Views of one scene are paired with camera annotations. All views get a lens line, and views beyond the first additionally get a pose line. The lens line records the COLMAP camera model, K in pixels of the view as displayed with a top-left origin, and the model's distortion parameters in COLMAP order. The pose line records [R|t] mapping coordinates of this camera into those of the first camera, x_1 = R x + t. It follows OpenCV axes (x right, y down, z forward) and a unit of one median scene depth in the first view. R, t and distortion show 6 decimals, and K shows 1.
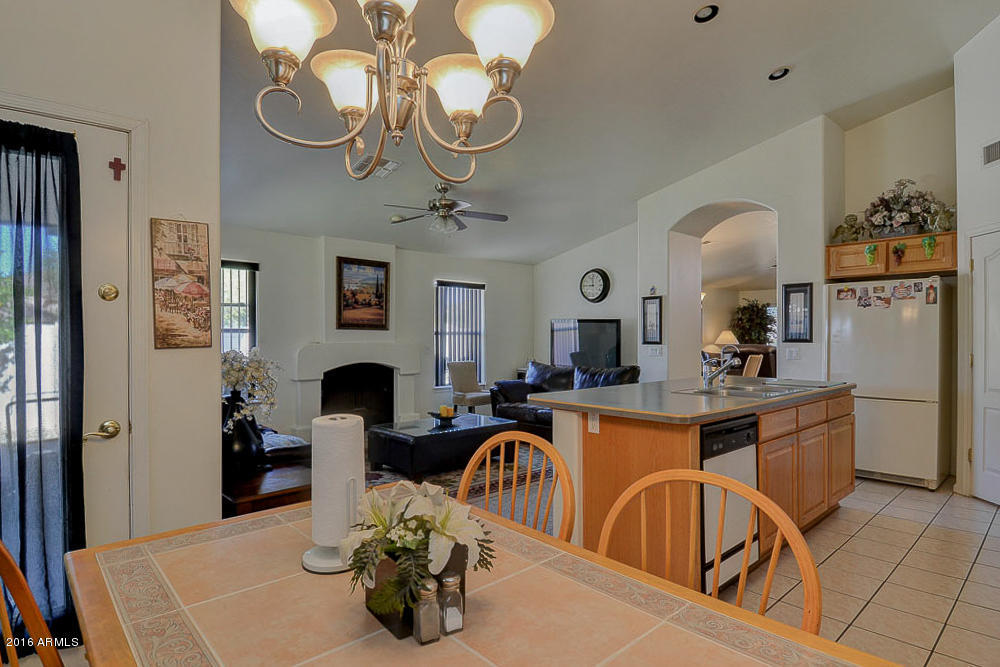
lens RADIAL K [[543.7, 0, 501.1], [0, 543.7, 331.2], [0, 0, 1]] dist [0.003150, -0.009255]
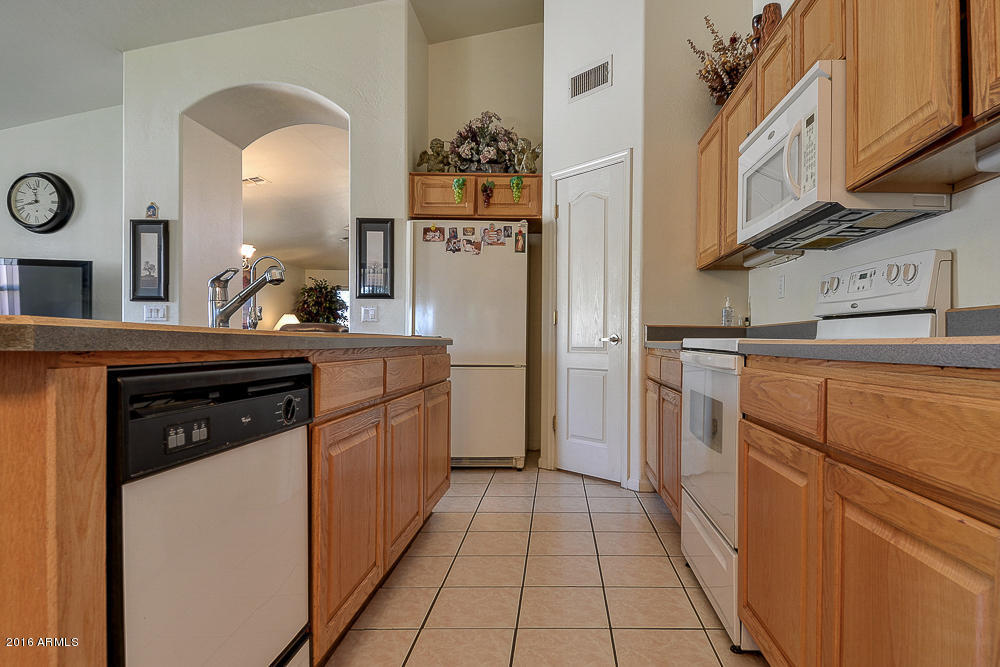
lens RADIAL K [[543.7, 0, 541.3], [0, 543.7, 349.8], [0, 0, 1]] dist [0.003150, -0.009255]
pose [[0.686940, -0.001204, 0.726713, 0.181642], [-0.004002, 0.999977, 0.005439, 0.093622], [-0.726703, -0.006645, 0.686919, 0.364284]]
